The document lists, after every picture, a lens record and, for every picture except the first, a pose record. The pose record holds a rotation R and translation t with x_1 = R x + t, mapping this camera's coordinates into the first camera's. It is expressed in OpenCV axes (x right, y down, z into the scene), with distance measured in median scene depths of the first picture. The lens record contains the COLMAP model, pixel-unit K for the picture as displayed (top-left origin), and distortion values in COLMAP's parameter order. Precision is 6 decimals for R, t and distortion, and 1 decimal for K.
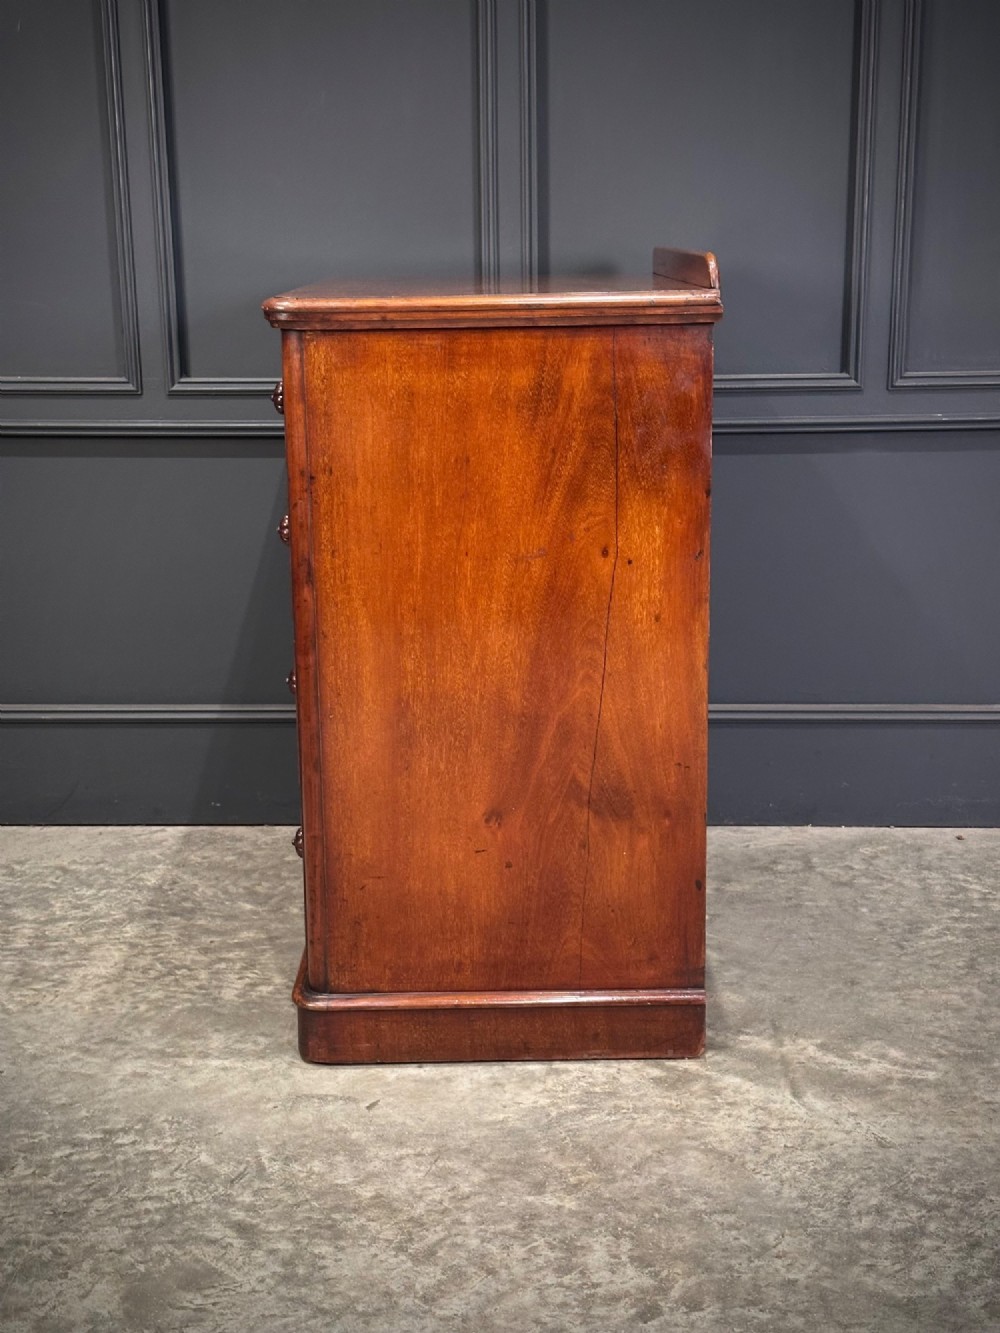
lens RADIAL K [[1886.6, 0, 504.5], [0, 1886.6, 672.2], [0, 0, 1]] dist [0.219452, -0.539196]
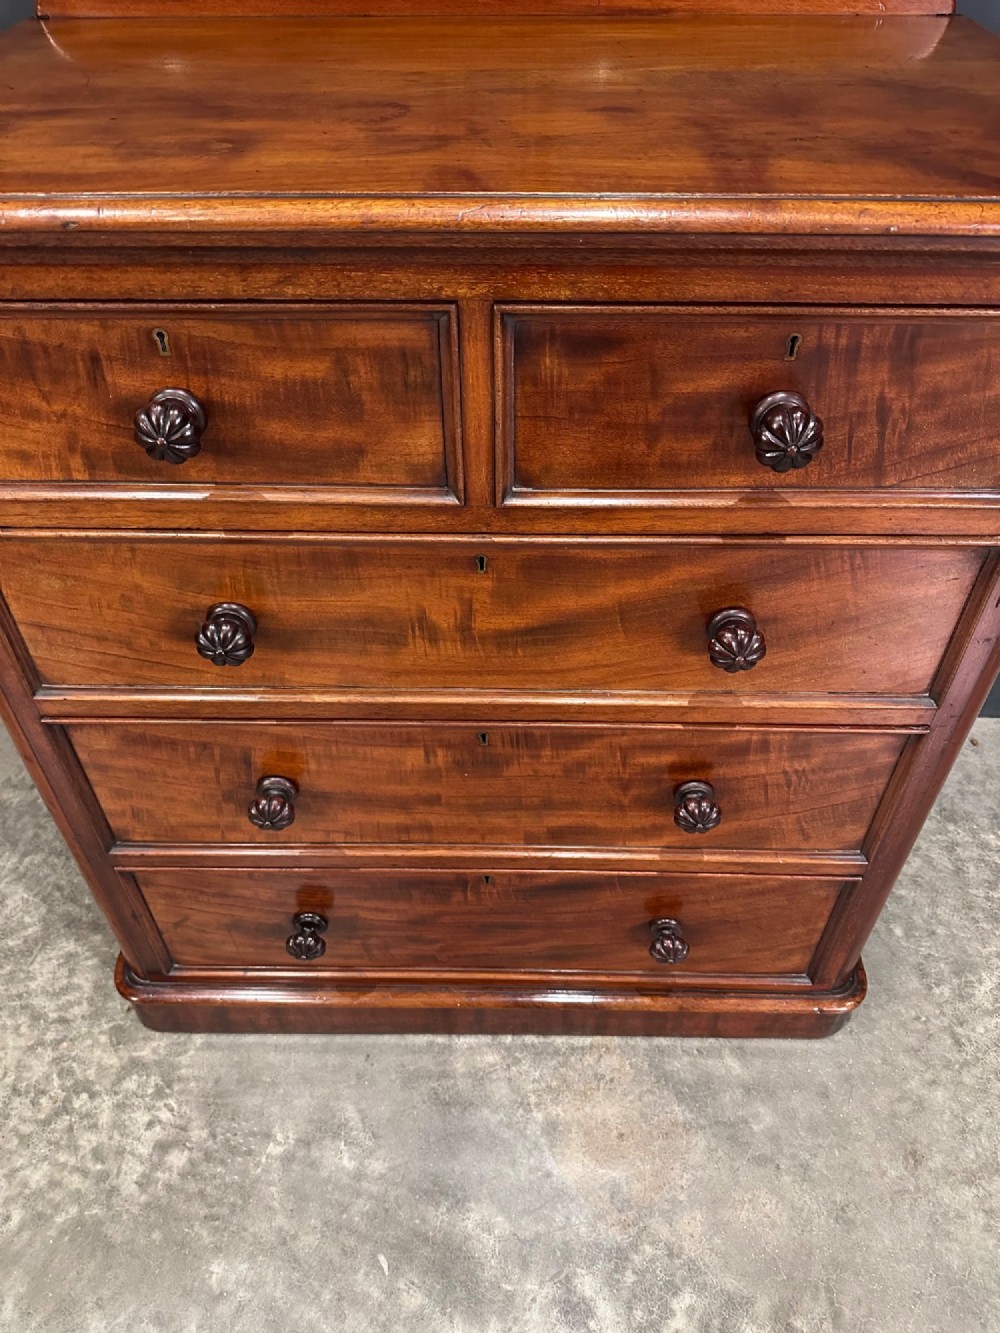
lens RADIAL K [[945.8, 0, 504.1], [0, 945.8, 670.7], [0, 0, 1]] dist [0.133460, -0.251618]
pose [[0.999884, 0.001597, 0.015118, 0.005100], [-0.008851, 0.869681, 0.493534, -0.254764], [-0.012359, -0.493611, 0.869595, 0.910940]]
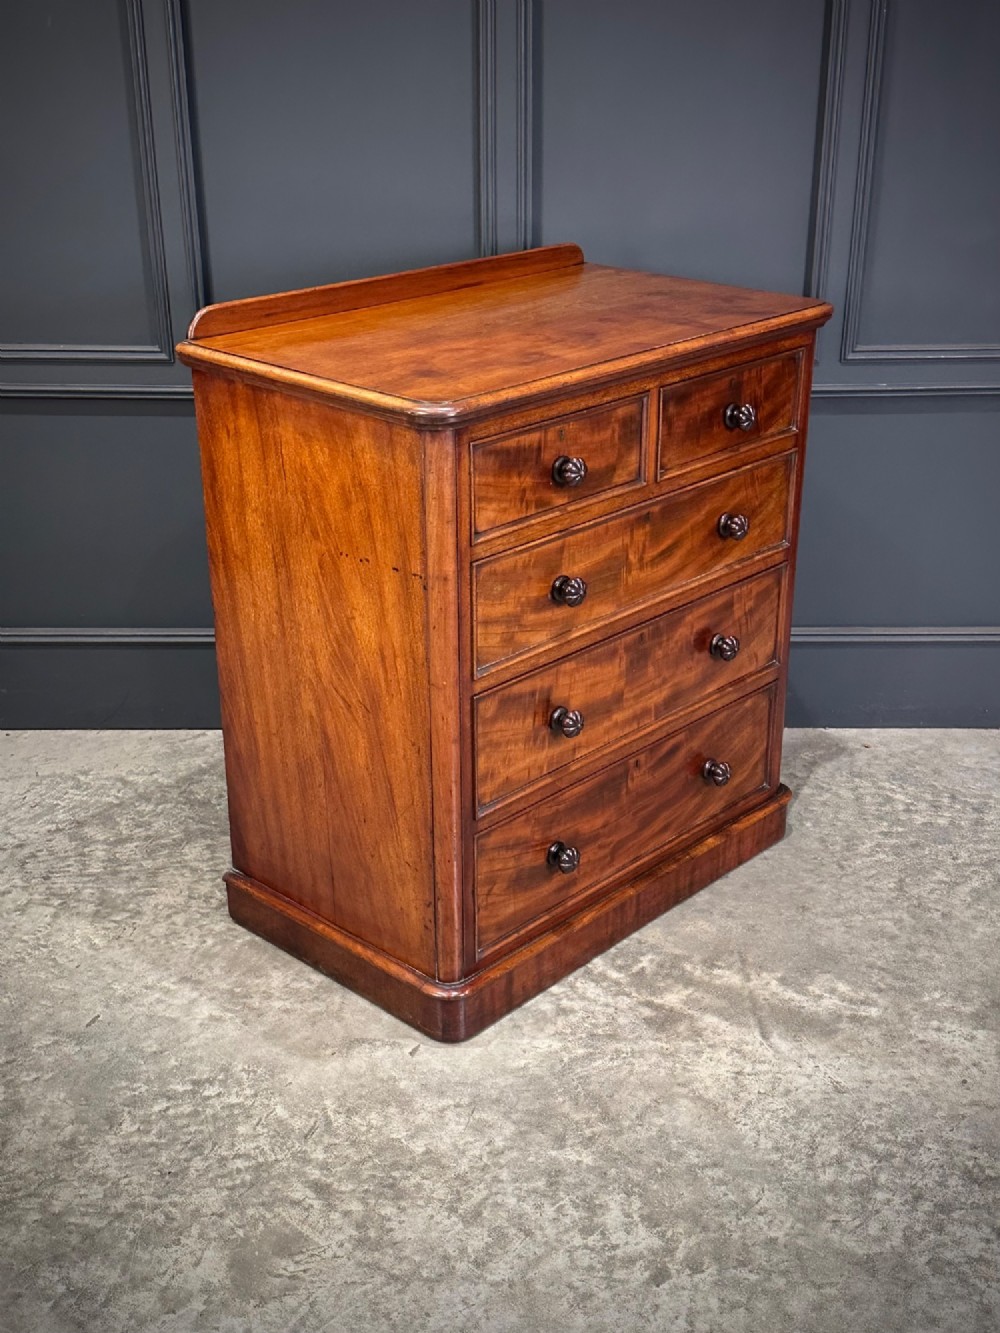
lens RADIAL K [[1633.9, 0, 505.7], [0, 1633.9, 668.2], [0, 0, 1]] dist [0.218751, -0.534576]
pose [[0.999159, -0.008205, 0.040168, -0.054286], [0.001004, 0.984373, 0.176093, -0.203856], [-0.040985, -0.175904, 0.983554, 0.016921]]
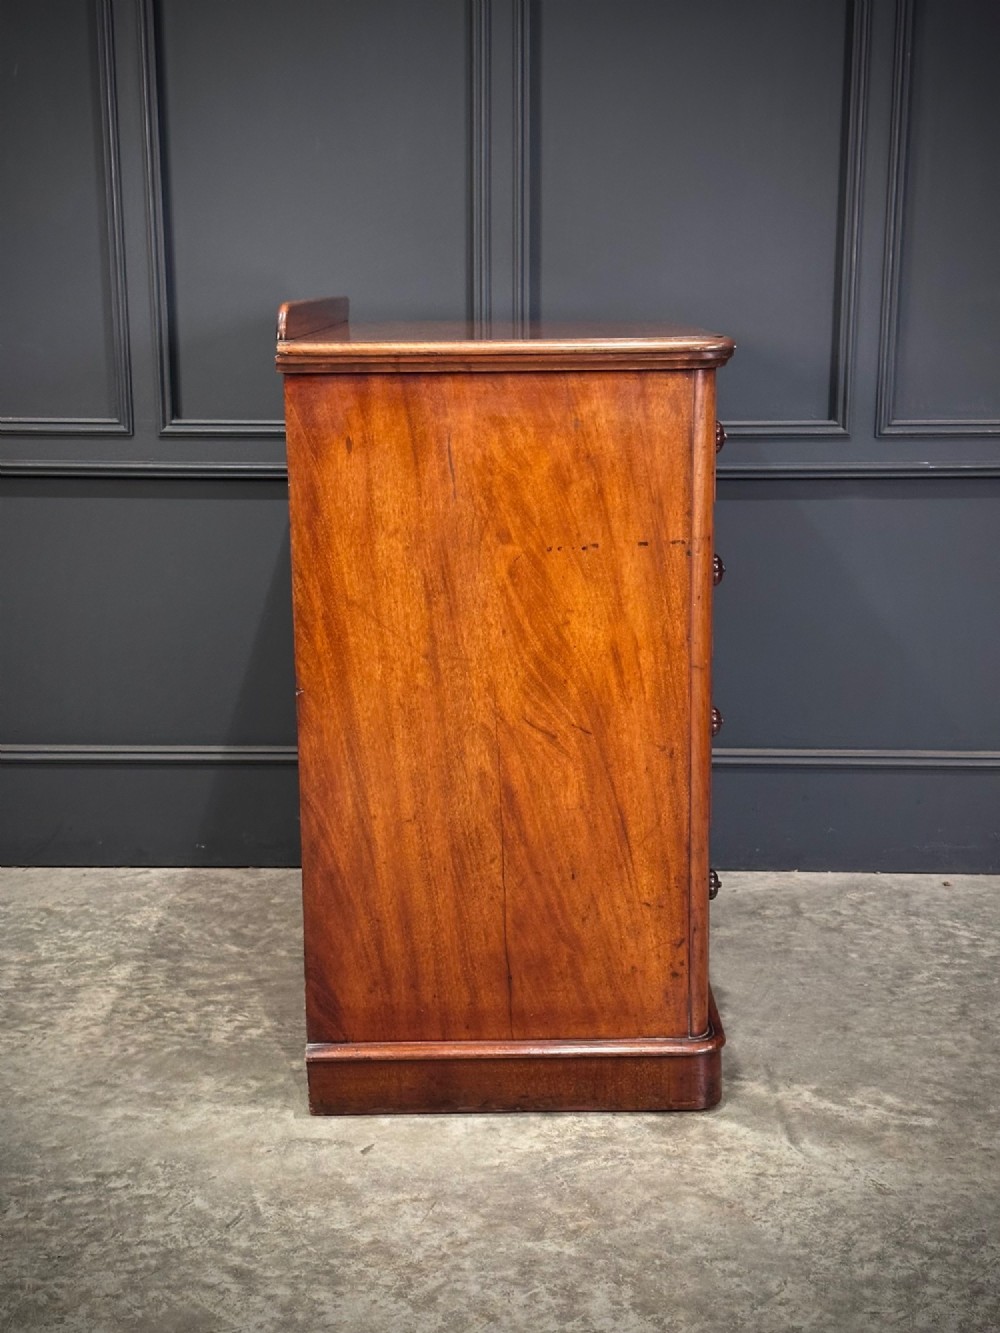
lens RADIAL K [[1885.8, 0, 491.4], [0, 1885.8, 668.2], [0, 0, 1]] dist [0.231369, -0.593546]
pose [[0.999890, 0.007034, 0.013026, -0.020229], [-0.006681, 0.999613, -0.026990, 0.003382], [-0.013211, 0.026900, 0.999551, -0.000750]]
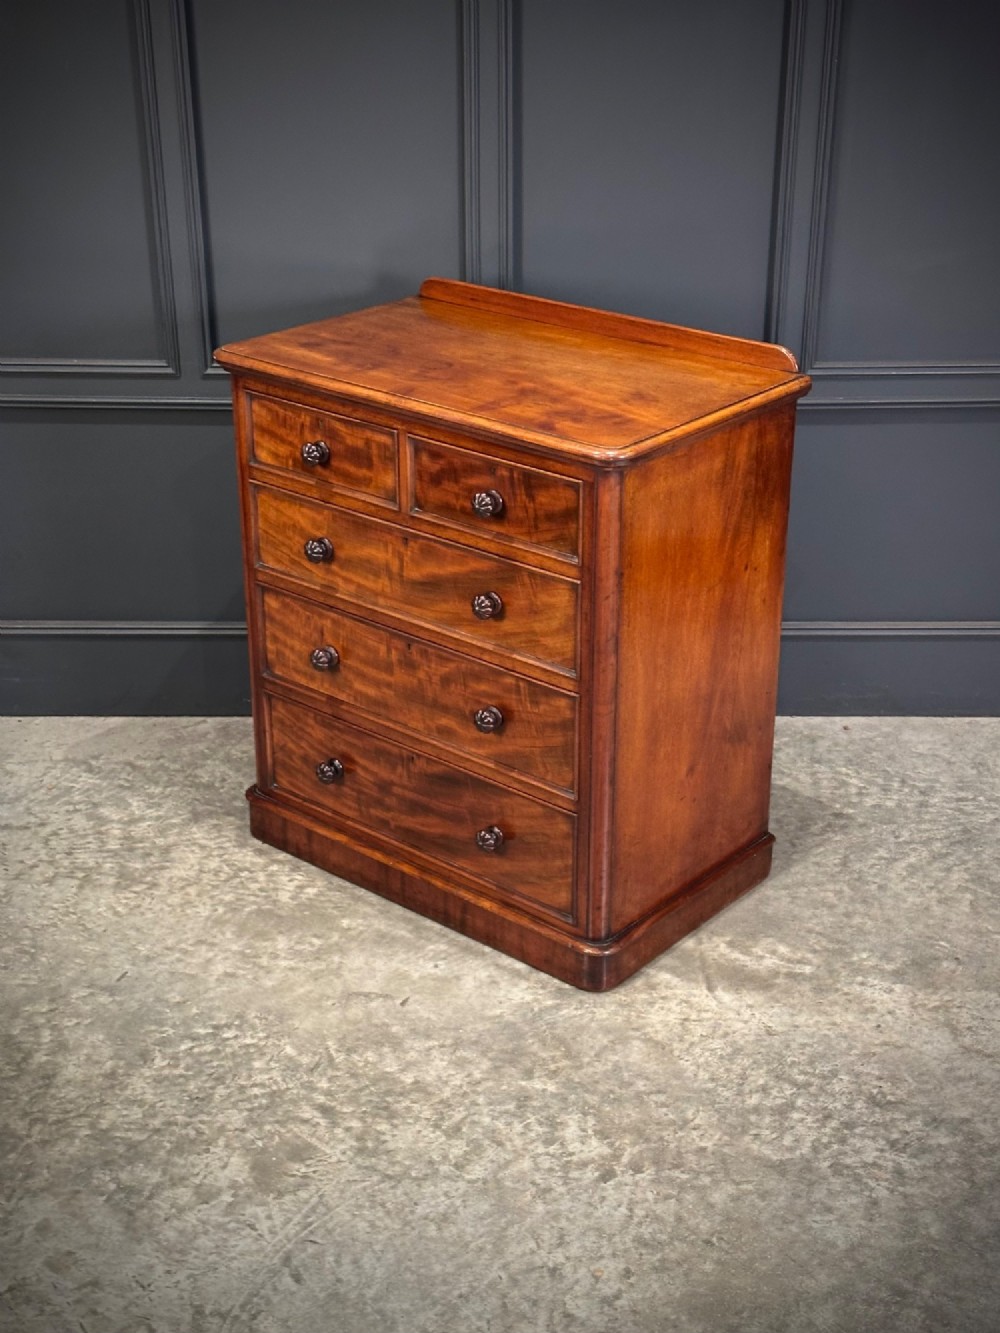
lens RADIAL K [[1924.0, 0, 513.3], [0, 1924.0, 680.4], [0, 0, 1]] dist [0.150008, -0.078236]
pose [[0.999074, -0.007495, 0.042368, -0.050676], [-0.001245, 0.979263, 0.202589, -0.298676], [-0.043008, -0.202455, 0.978347, -0.340247]]
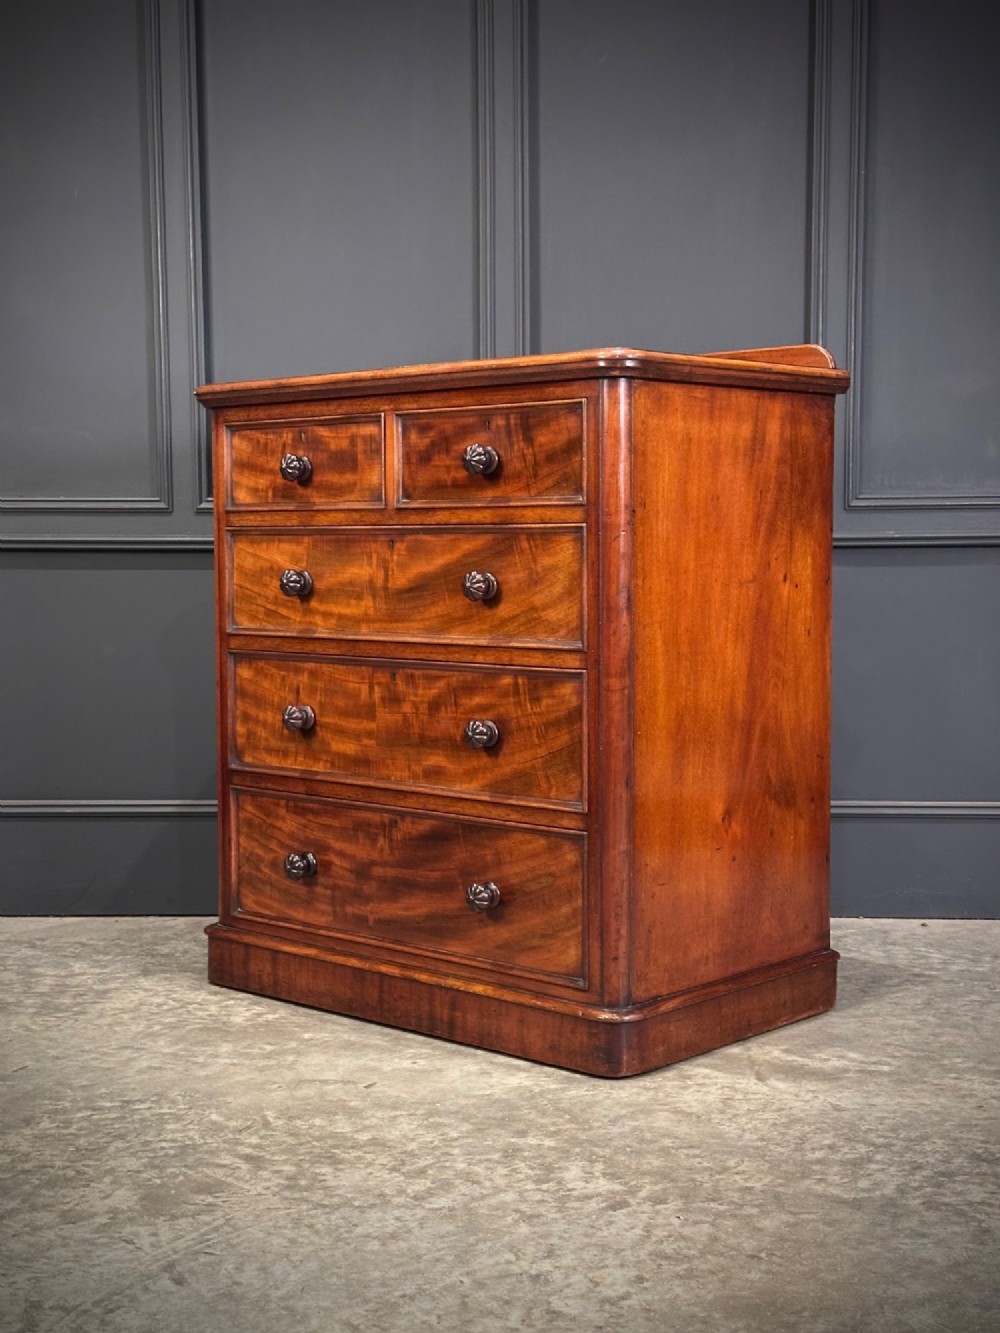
lens RADIAL K [[1903.7, 0, 513.9], [0, 1903.7, 670.9], [0, 0, 1]] dist [0.186069, -0.354507]
pose [[0.999976, 0.006603, 0.002304, 0.009072], [-0.006152, 0.987236, -0.159145, 0.176393], [-0.003325, 0.159127, 0.987253, -0.121419]]
